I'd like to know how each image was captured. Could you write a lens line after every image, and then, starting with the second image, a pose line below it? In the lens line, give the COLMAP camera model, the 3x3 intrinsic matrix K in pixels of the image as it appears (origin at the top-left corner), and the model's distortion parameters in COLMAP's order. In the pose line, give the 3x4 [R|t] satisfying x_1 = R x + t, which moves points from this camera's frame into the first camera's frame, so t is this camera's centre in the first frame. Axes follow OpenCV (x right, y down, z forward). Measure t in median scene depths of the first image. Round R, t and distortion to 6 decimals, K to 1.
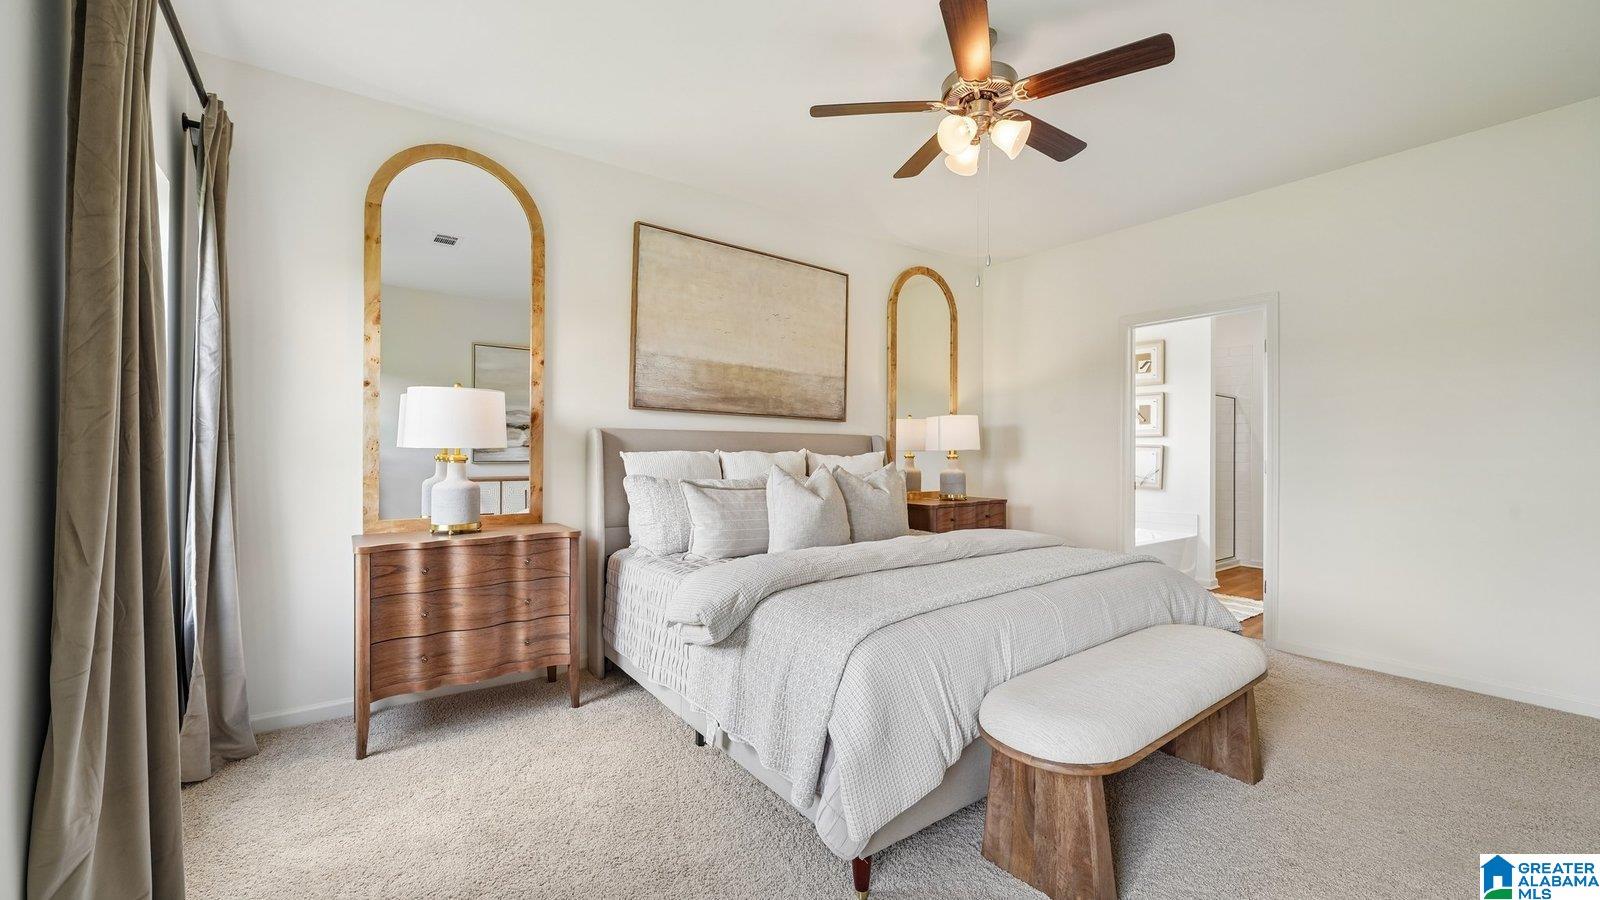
lens RADIAL K [[624.3, 0, 795.0], [0, 624.3, 449.6], [0, 0, 1]] dist [-0.003495, 0.000116]
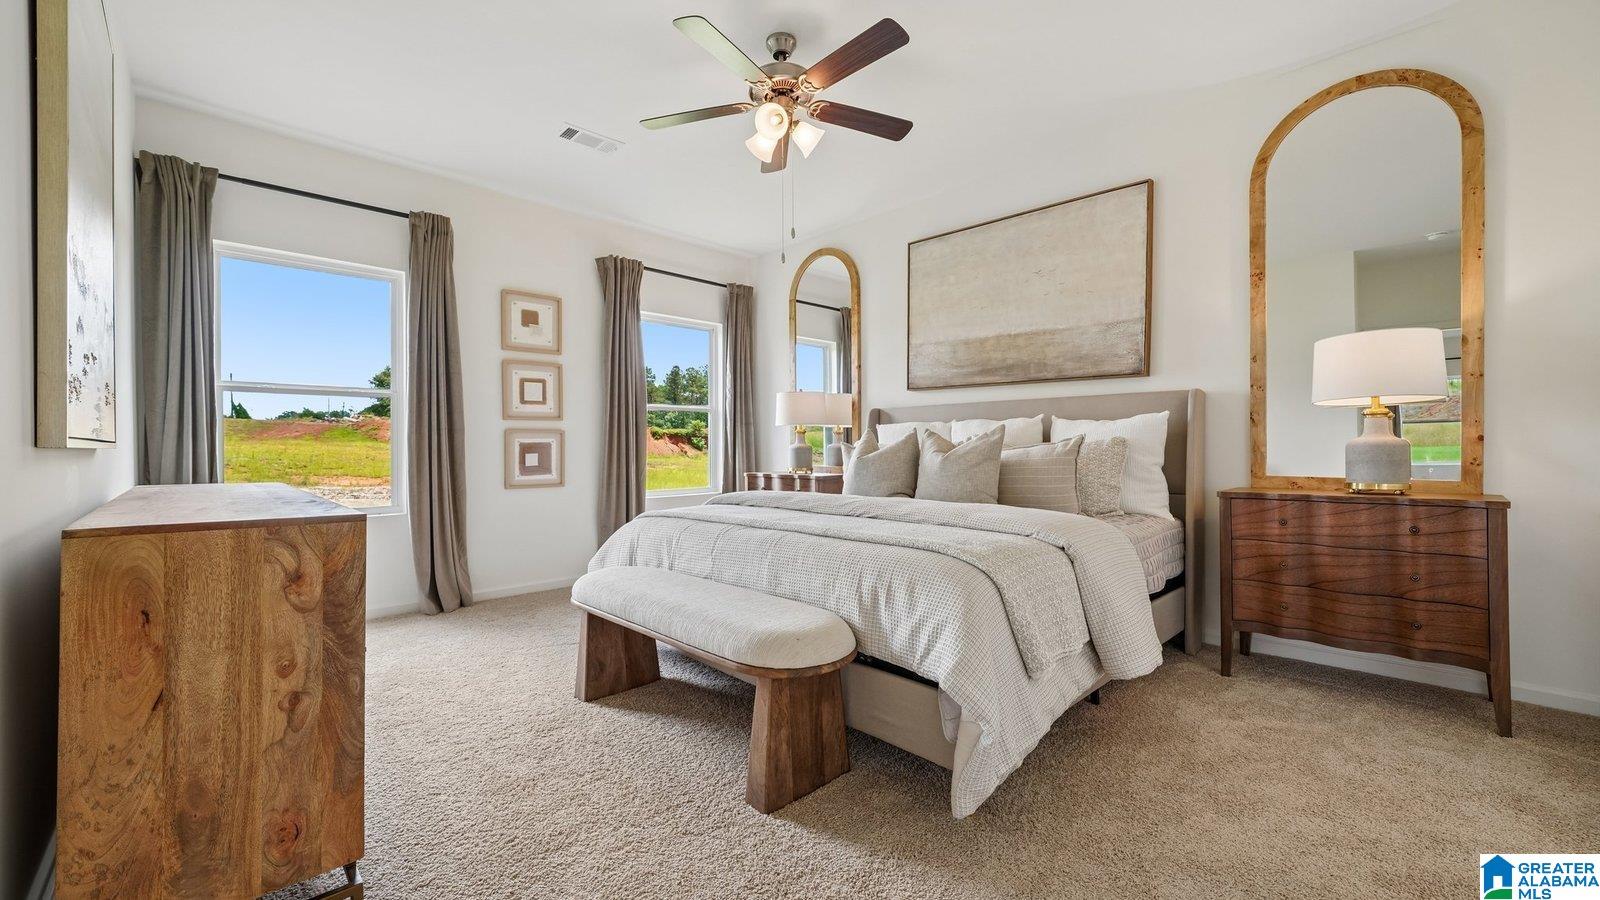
lens RADIAL K [[624.3, 0, 795.0], [0, 624.3, 449.6], [0, 0, 1]] dist [-0.003495, 0.000116]
pose [[0.143948, 0.005973, -0.989567, 0.865253], [0.021265, 0.999732, 0.009128, 0.034091], [0.989357, -0.022357, 0.143782, 0.514630]]
